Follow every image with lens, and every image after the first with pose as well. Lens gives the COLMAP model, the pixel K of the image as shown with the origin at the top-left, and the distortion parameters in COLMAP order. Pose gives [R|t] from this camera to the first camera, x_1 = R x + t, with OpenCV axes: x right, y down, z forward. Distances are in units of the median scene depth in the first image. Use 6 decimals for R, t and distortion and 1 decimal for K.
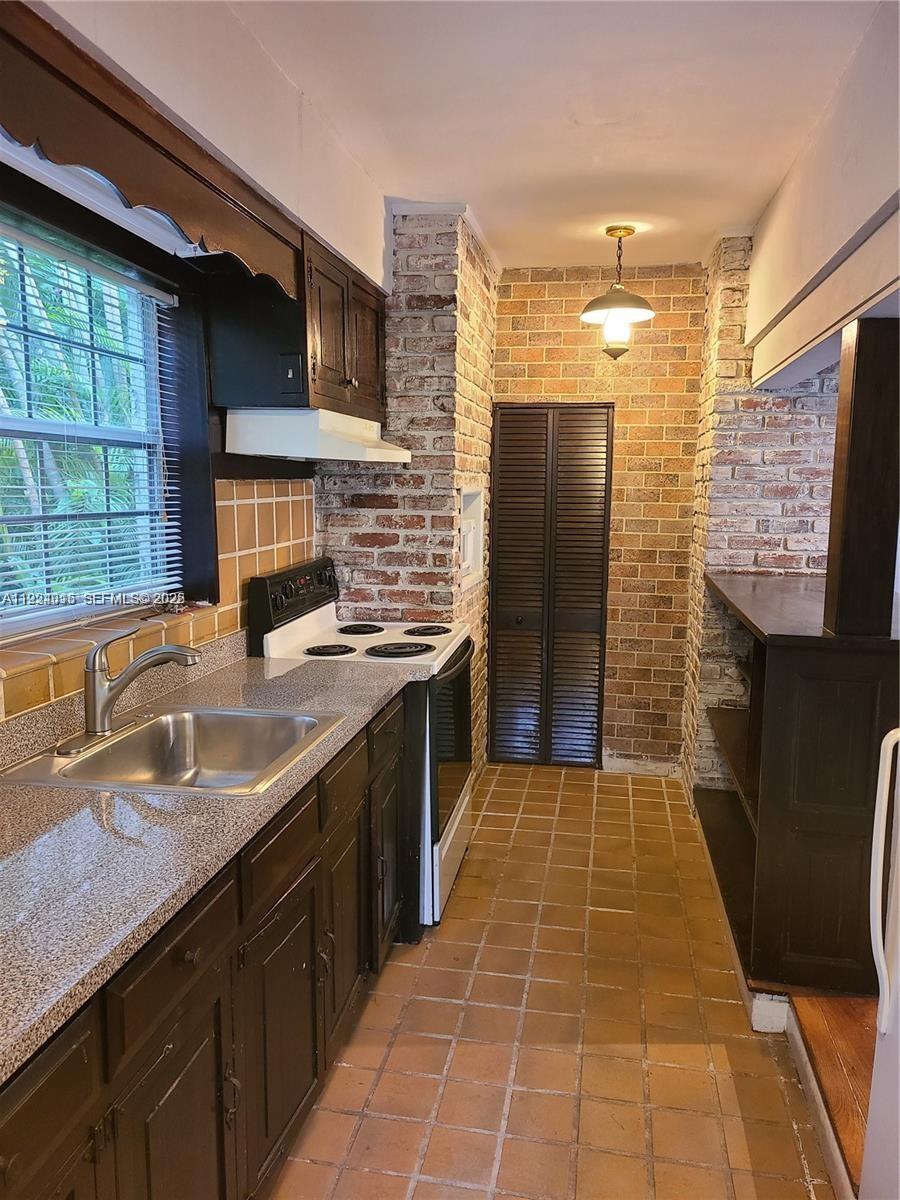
lens RADIAL K [[901.1, 0, 450.0], [0, 901.1, 600.0], [0, 0, 1]] dist [0.037709, -0.008123]
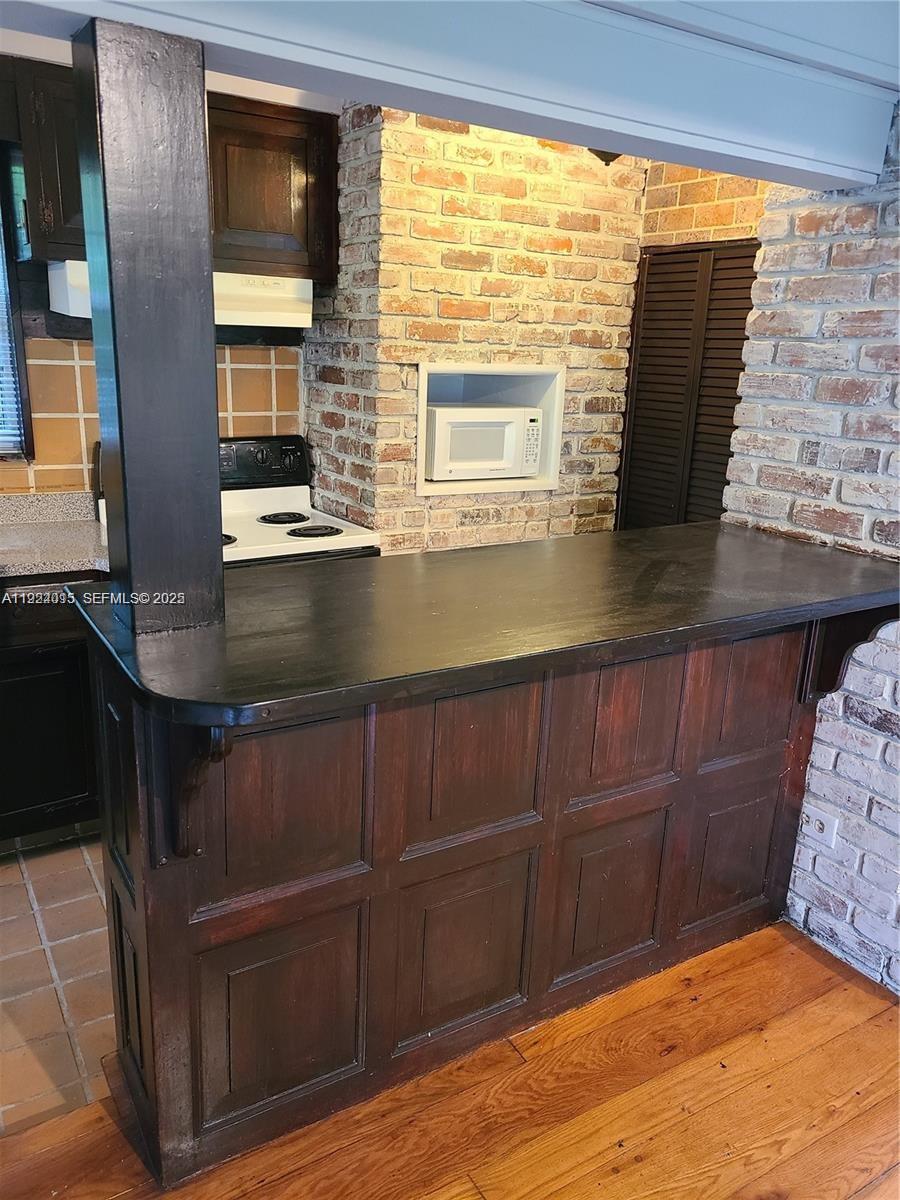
lens RADIAL K [[901.1, 0, 450.0], [0, 901.1, 600.0], [0, 0, 1]] dist [0.037709, -0.008123]
pose [[0.670014, 0.219604, -0.709123, 0.622586], [-0.128244, 0.975122, 0.180808, -0.067014], [0.731187, -0.030203, 0.681508, 0.463984]]
